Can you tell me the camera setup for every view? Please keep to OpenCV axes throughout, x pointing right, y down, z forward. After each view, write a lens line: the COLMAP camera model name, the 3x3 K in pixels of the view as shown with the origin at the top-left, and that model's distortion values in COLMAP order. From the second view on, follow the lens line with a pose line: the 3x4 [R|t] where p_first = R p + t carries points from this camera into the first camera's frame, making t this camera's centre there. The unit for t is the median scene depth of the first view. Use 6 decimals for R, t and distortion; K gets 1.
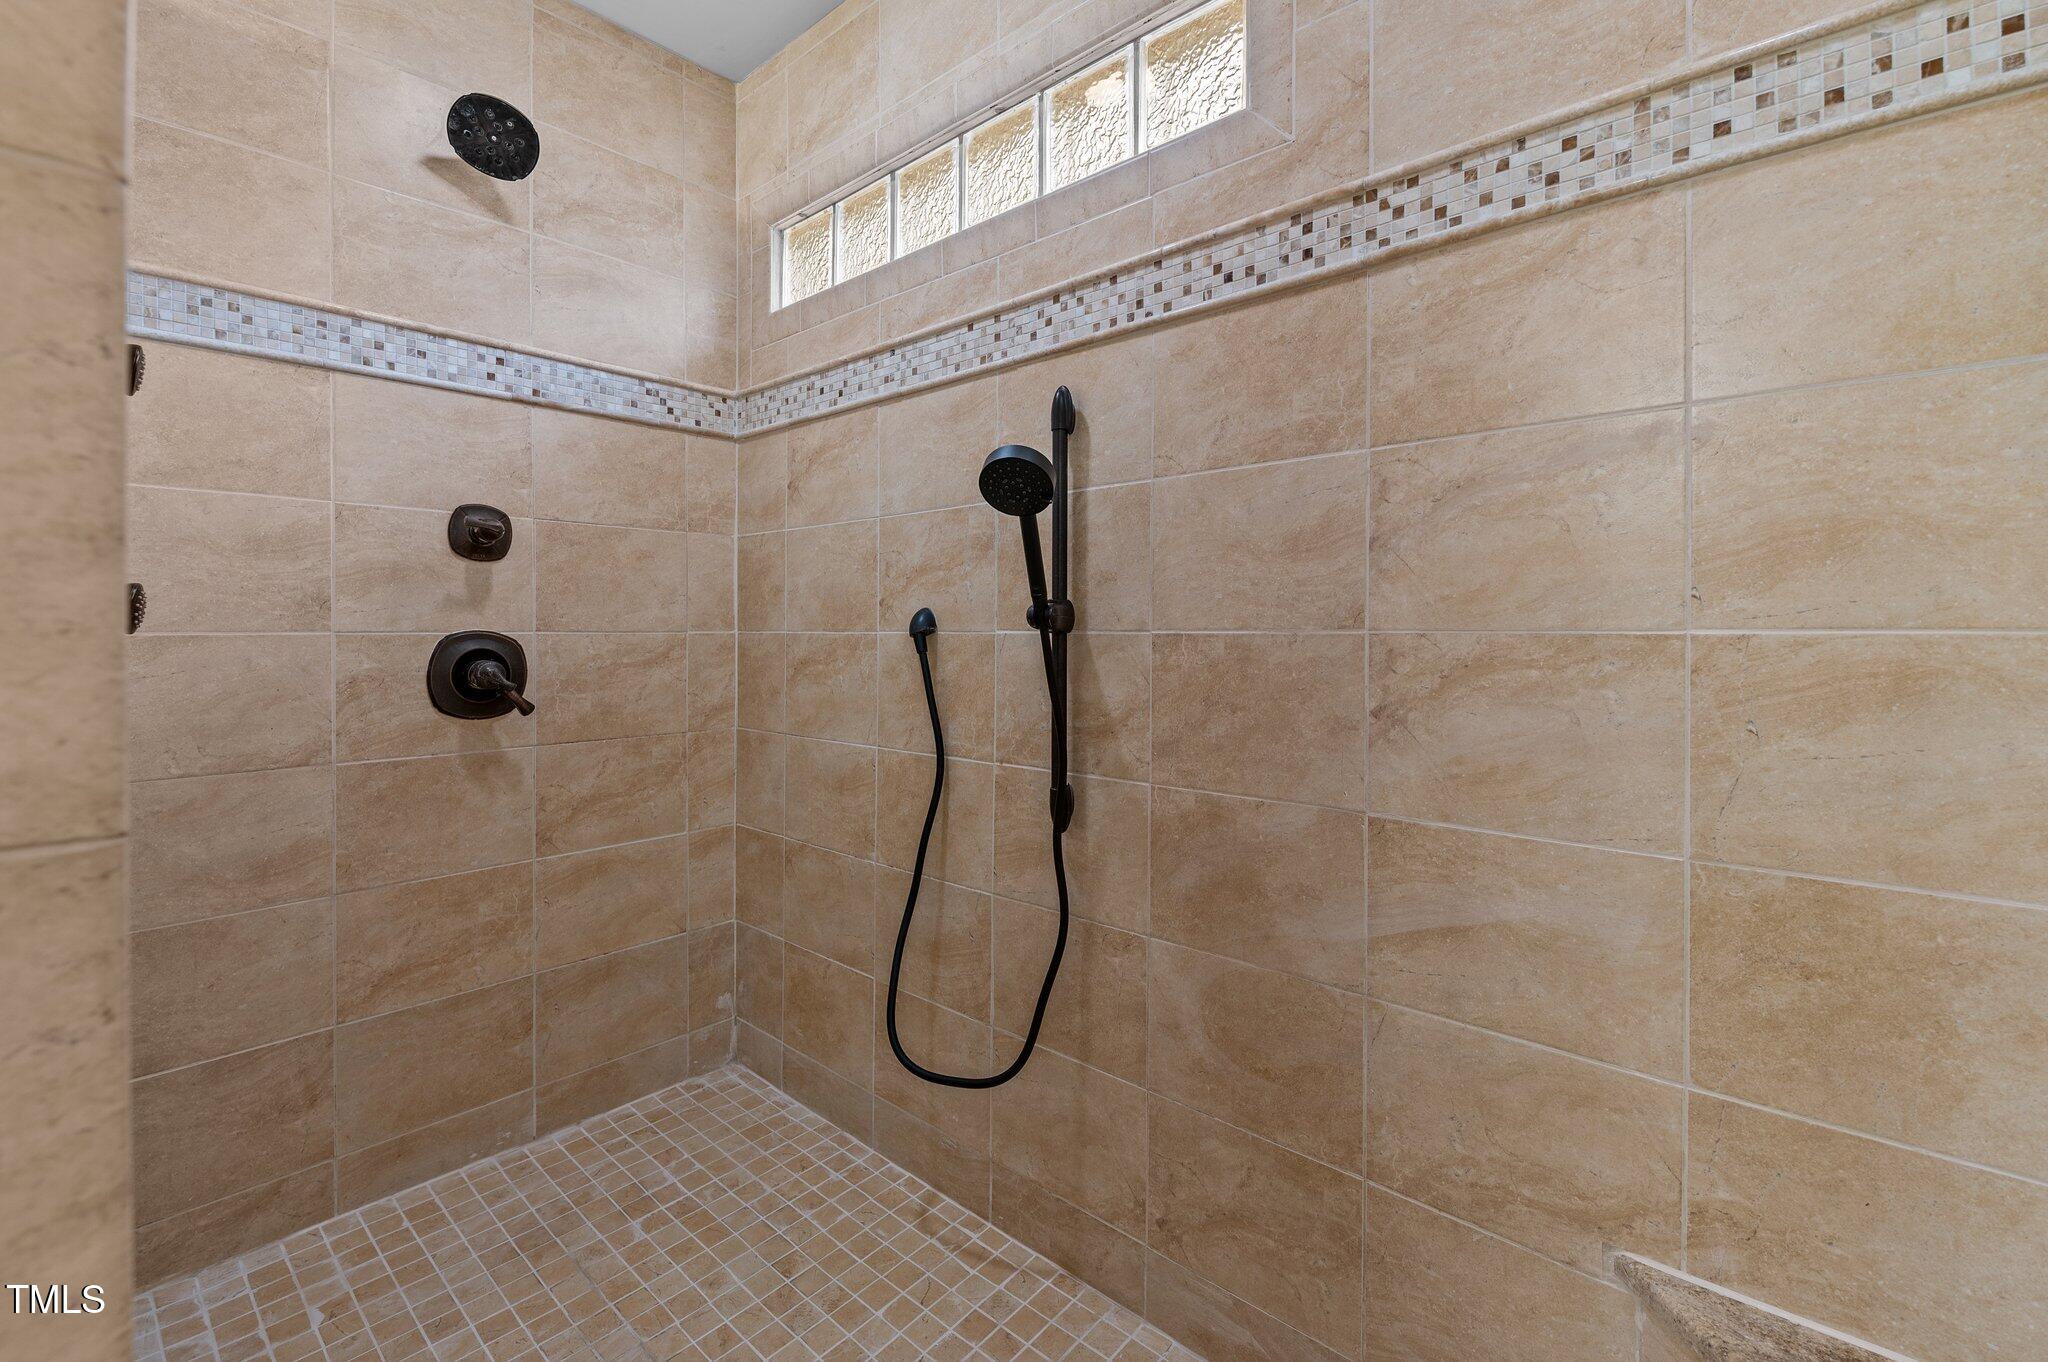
lens RADIAL K [[884.7, 0, 1023.2], [0, 884.7, 668.3], [0, 0, 1]] dist [-0.005141, -0.000530]
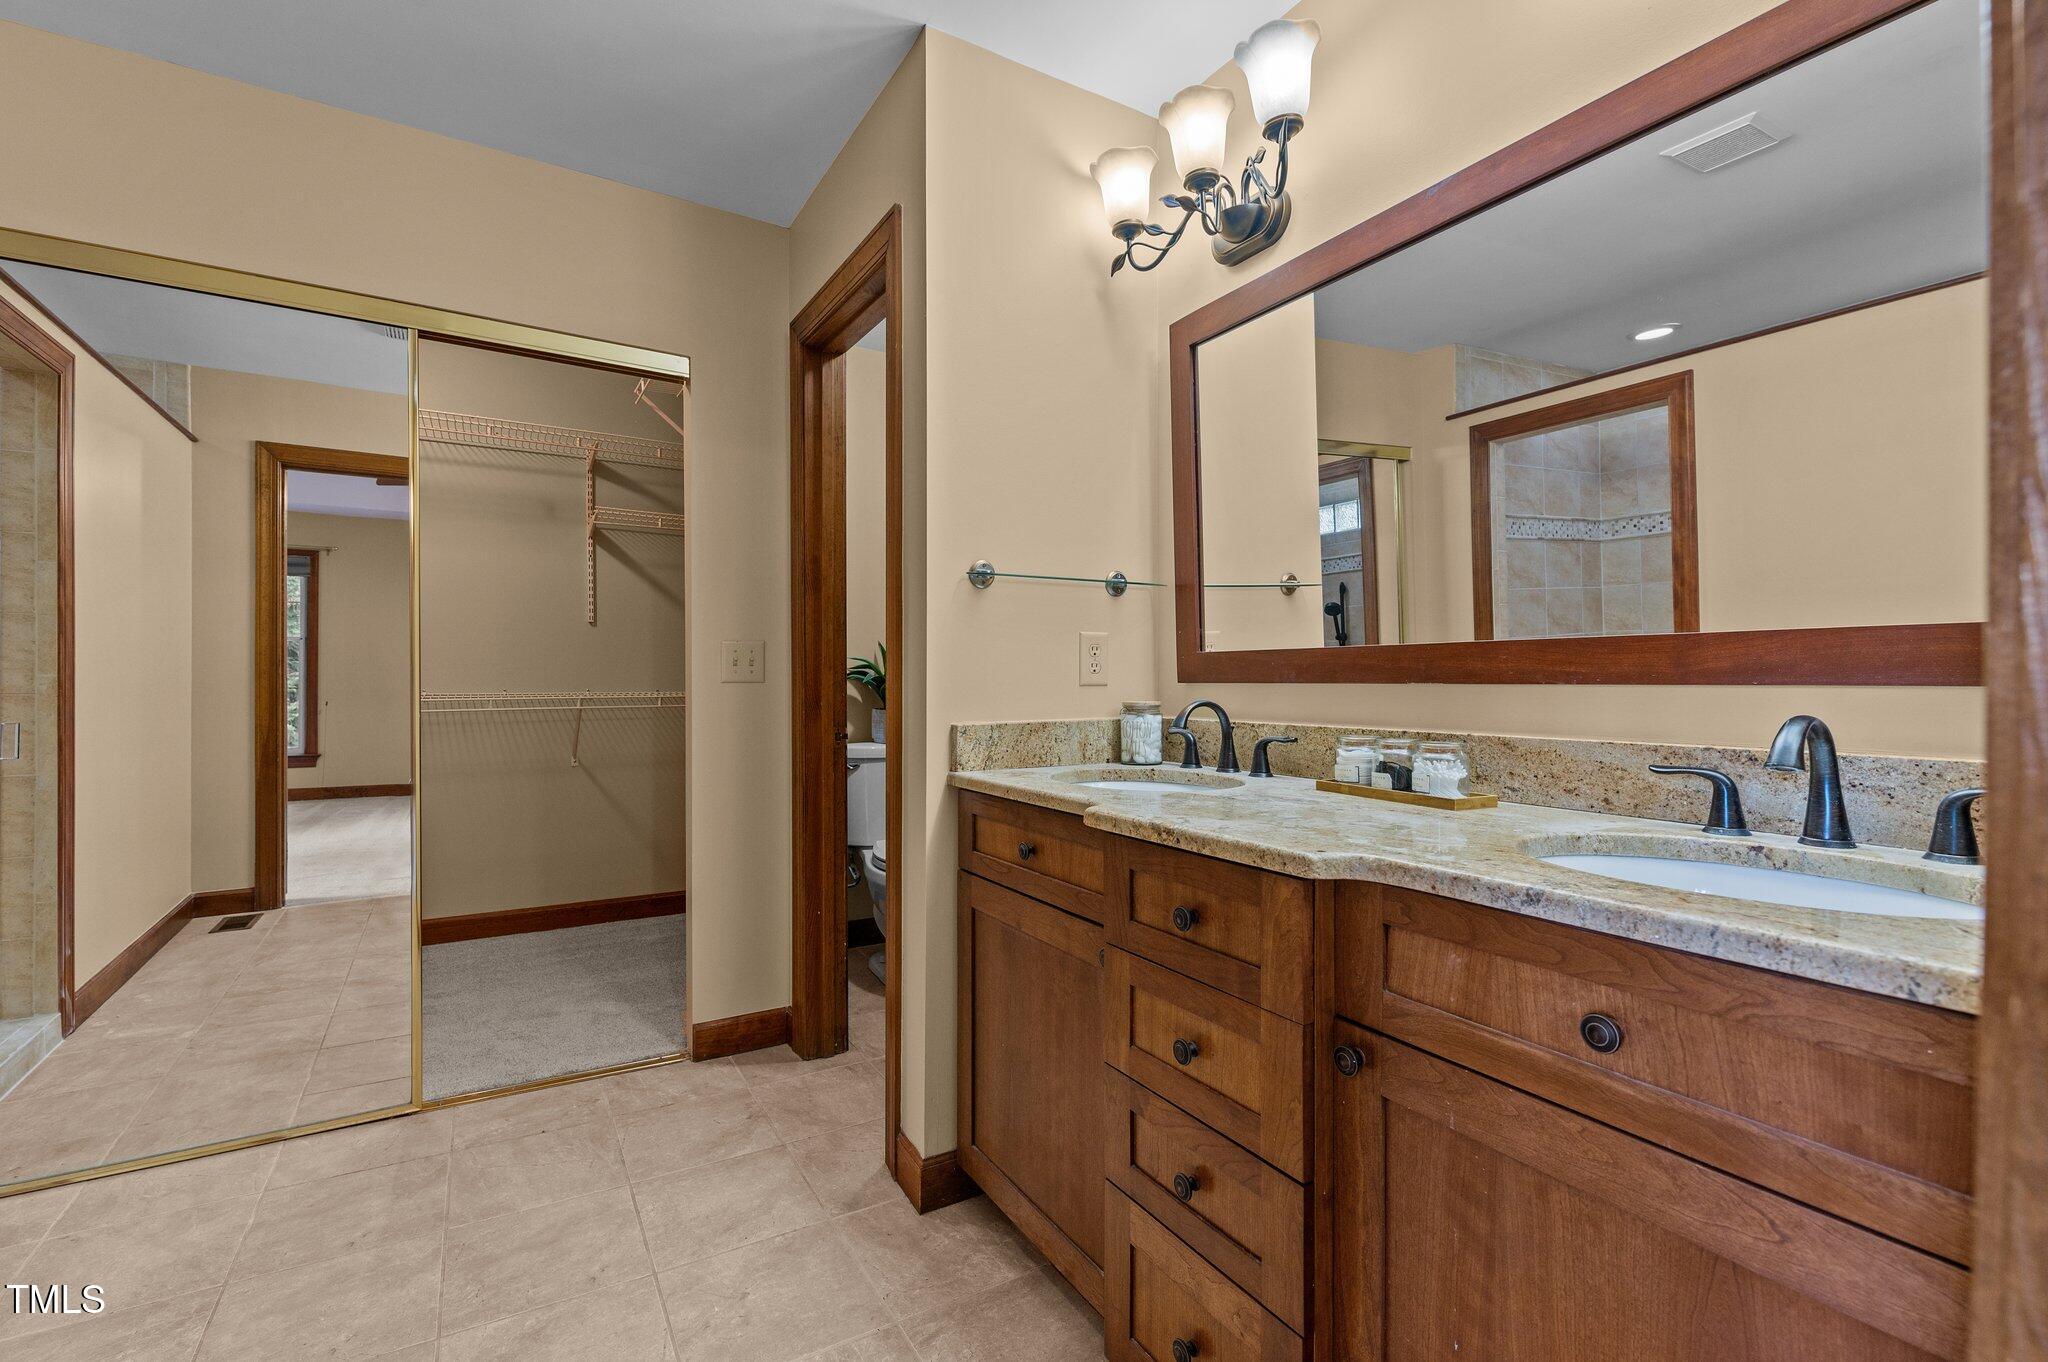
lens RADIAL K [[884.7, 0, 1024.6], [0, 884.7, 675.5], [0, 0, 1]] dist [-0.005141, -0.000530]
pose [[0.957565, -0.003856, -0.288193, -0.224431], [0.000121, 0.999916, -0.012974, 0.208727], [0.288219, 0.012389, 0.957484, -4.025847]]
